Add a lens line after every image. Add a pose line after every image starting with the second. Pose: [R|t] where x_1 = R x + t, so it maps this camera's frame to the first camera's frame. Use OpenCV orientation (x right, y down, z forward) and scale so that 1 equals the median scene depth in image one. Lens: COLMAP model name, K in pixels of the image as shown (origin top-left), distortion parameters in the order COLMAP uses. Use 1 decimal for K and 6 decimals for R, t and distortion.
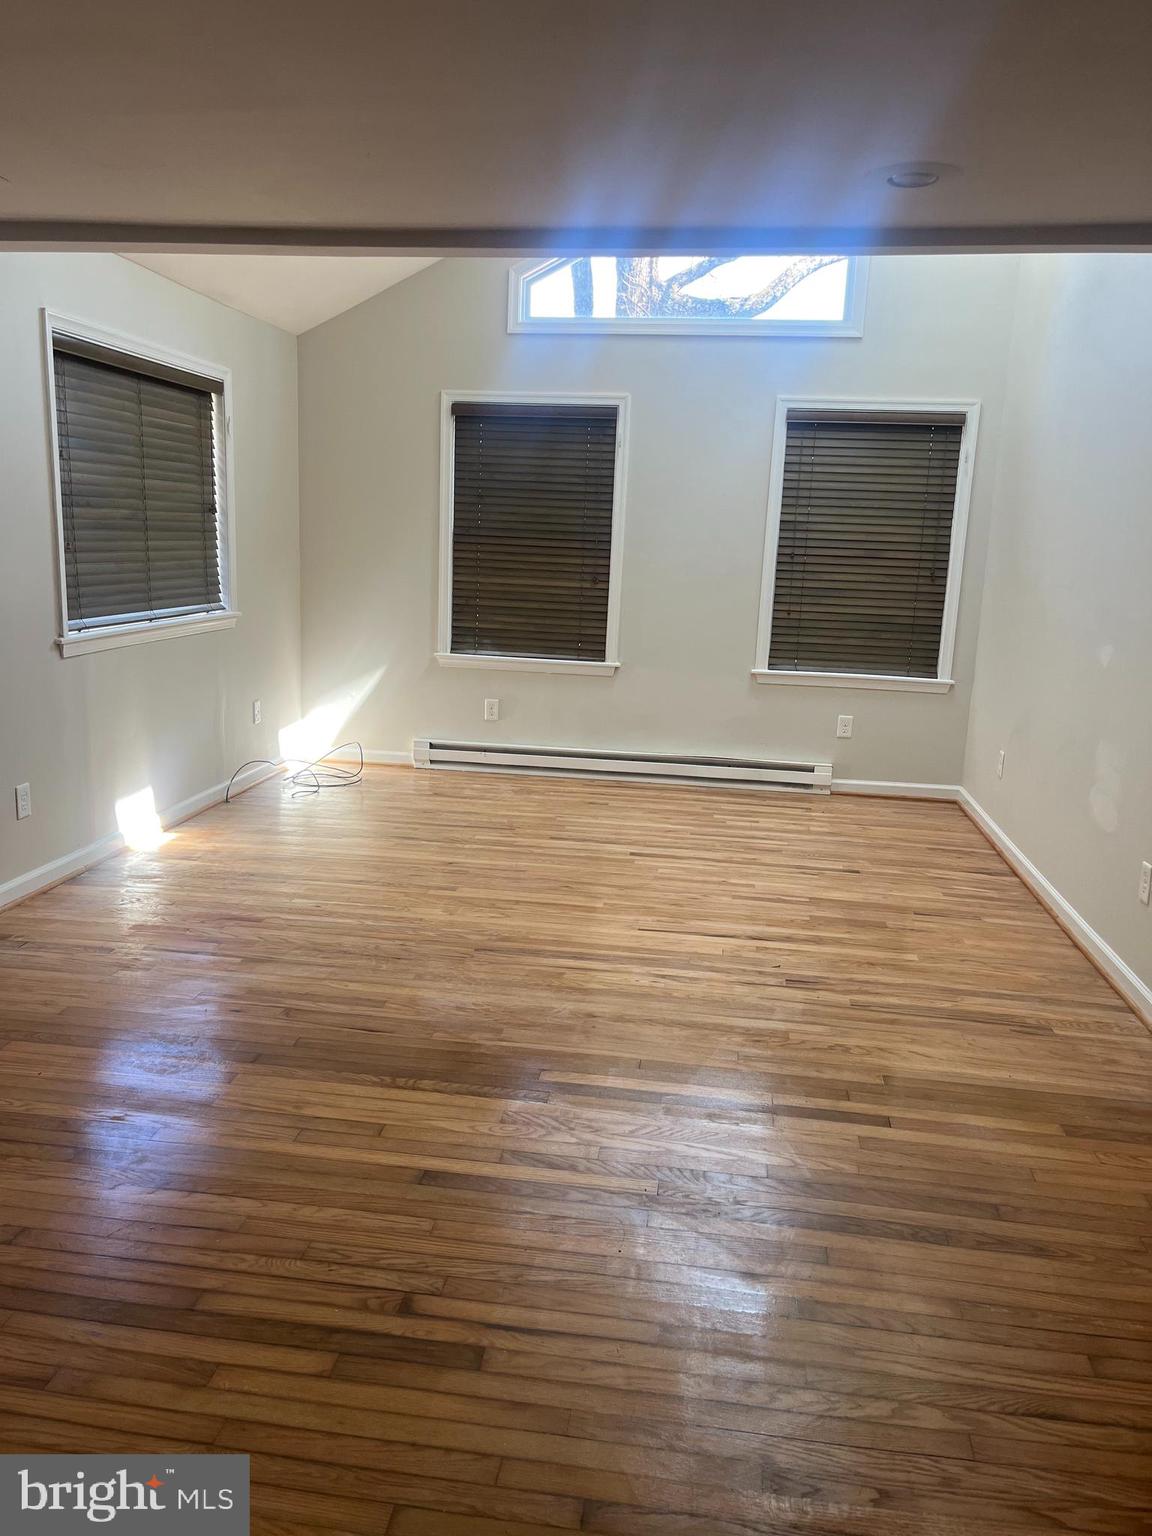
lens RADIAL K [[1164.7, 0, 579.1], [0, 1164.7, 771.7], [0, 0, 1]] dist [0.066378, -0.084336]
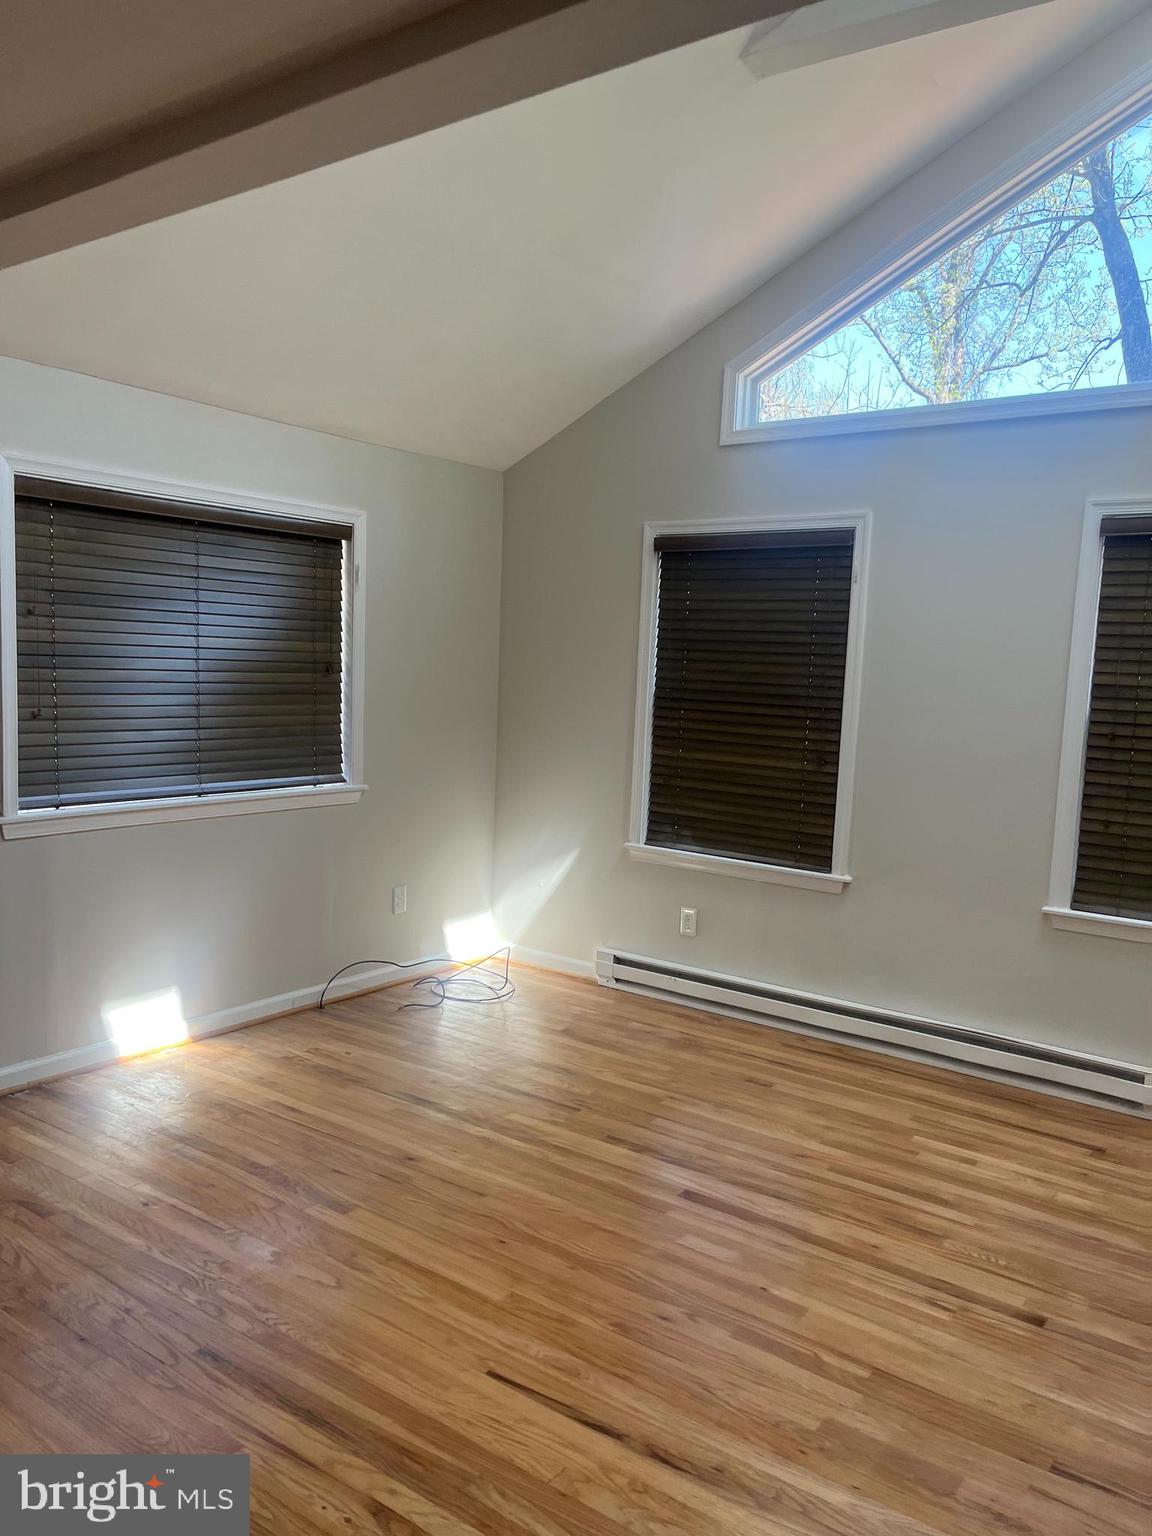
lens RADIAL K [[1164.7, 0, 578.1], [0, 1164.7, 773.3], [0, 0, 1]] dist [0.066378, -0.084336]
pose [[0.876132, 0.045178, -0.479950, 0.237616], [-0.103657, 0.989966, -0.096036, -0.073038], [0.470795, 0.133890, 0.872024, 0.302454]]
